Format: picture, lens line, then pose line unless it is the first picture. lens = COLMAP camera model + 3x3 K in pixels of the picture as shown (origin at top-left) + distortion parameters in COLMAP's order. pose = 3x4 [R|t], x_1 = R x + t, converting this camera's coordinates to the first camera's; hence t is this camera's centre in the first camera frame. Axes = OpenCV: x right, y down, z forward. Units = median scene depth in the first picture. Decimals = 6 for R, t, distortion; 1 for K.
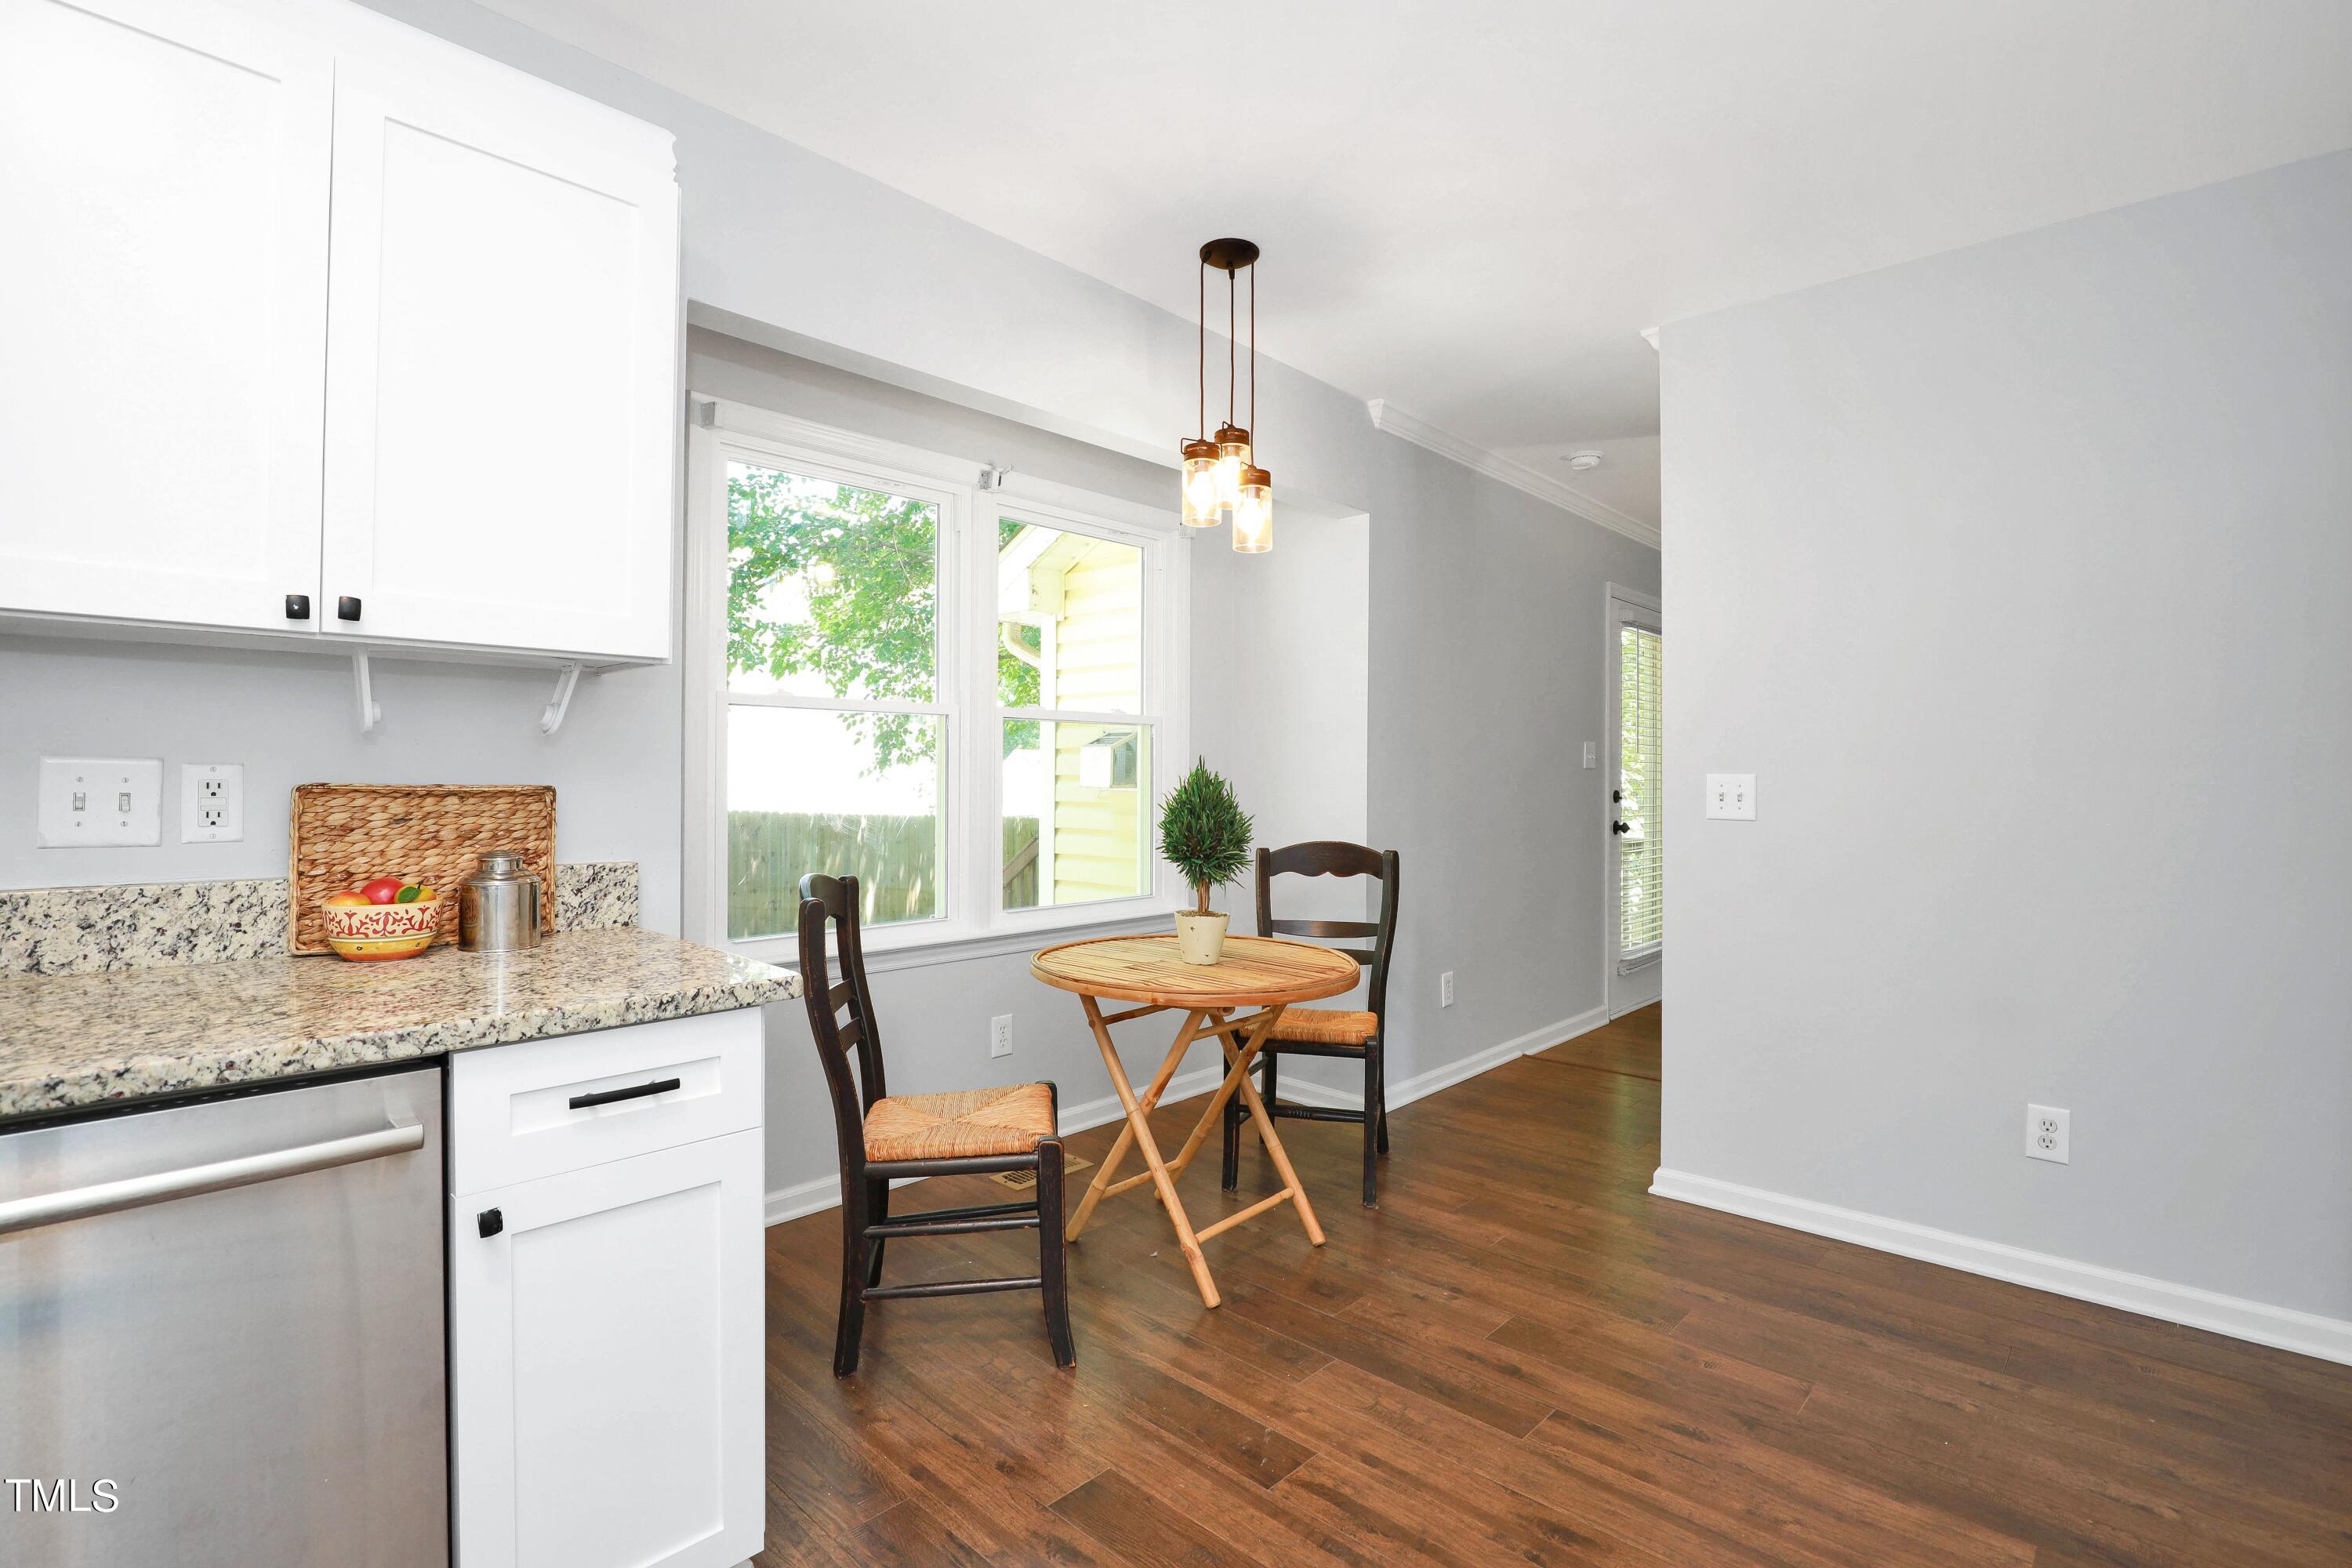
lens RADIAL K [[1095.3, 0, 1167.0], [0, 1095.3, 775.0], [0, 0, 1]] dist [-0.016818, -0.000370]
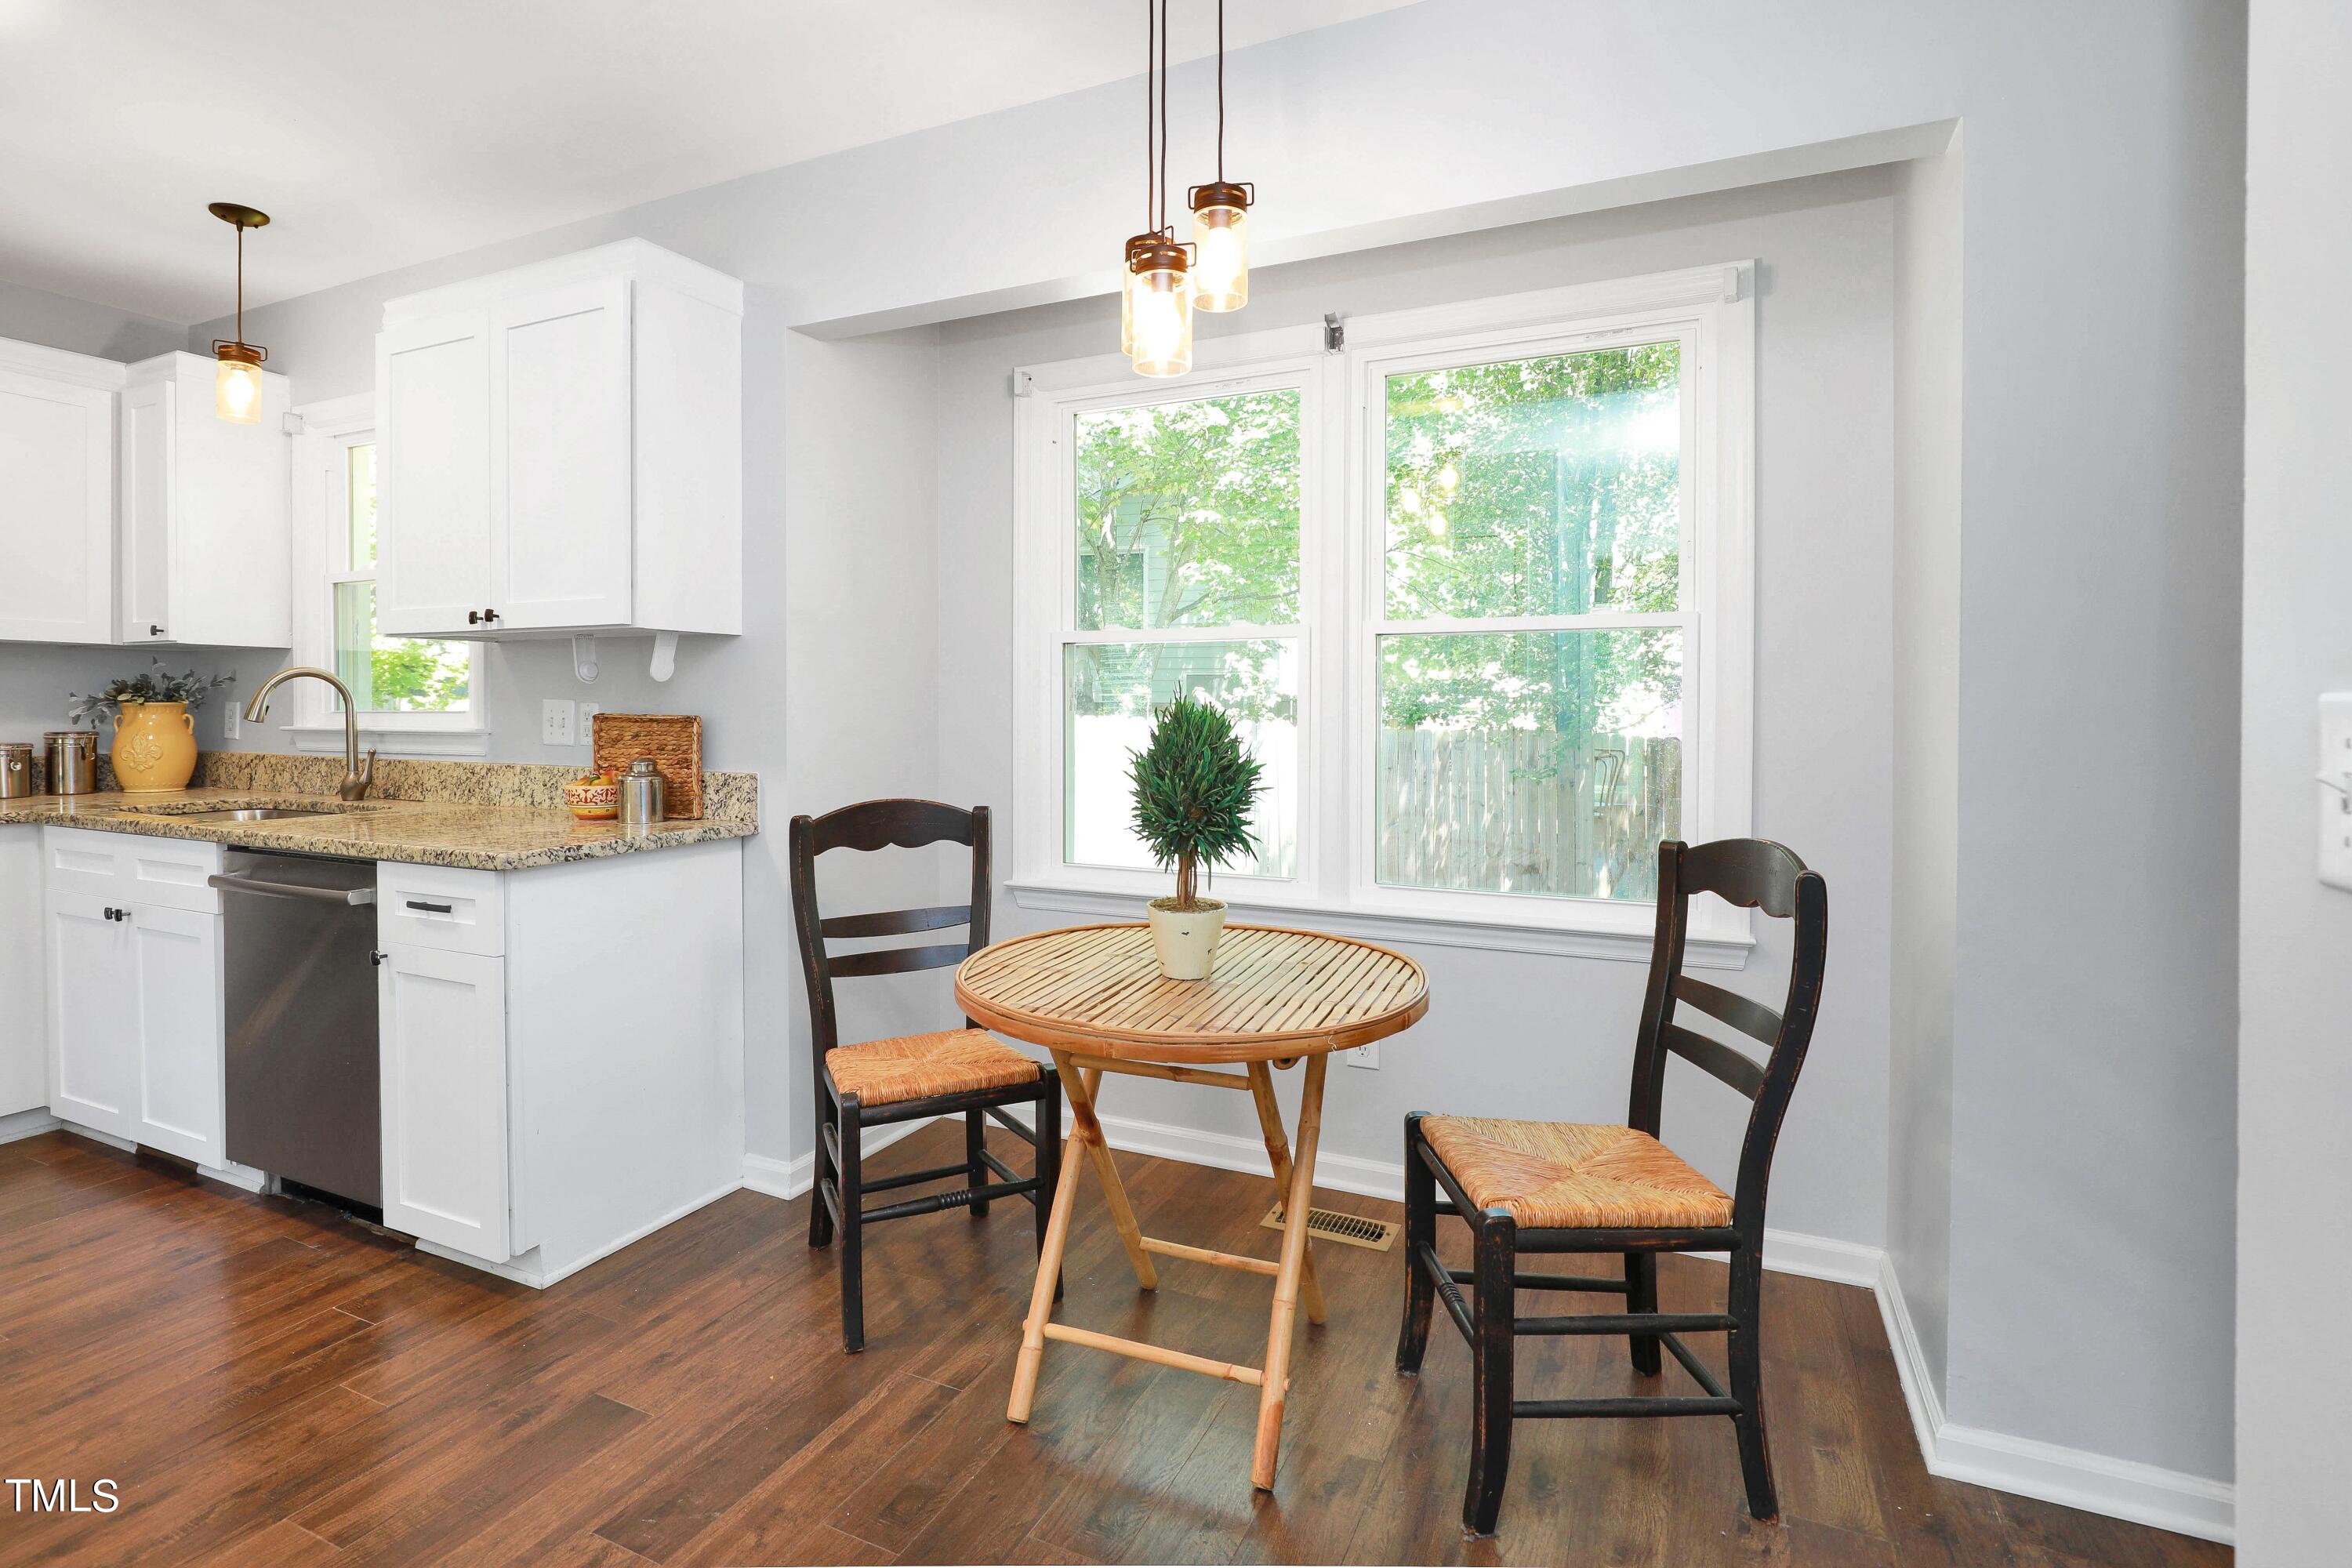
lens RADIAL K [[1145.8, 0, 1173.3], [0, 1145.8, 722.3], [0, 0, 1]] dist [-0.004207, -0.000455]
pose [[0.317047, 0.006850, -0.948385, 1.249491], [-0.002508, 0.999976, 0.006385, 0.008427], [0.948406, 0.000355, 0.317057, 1.312874]]
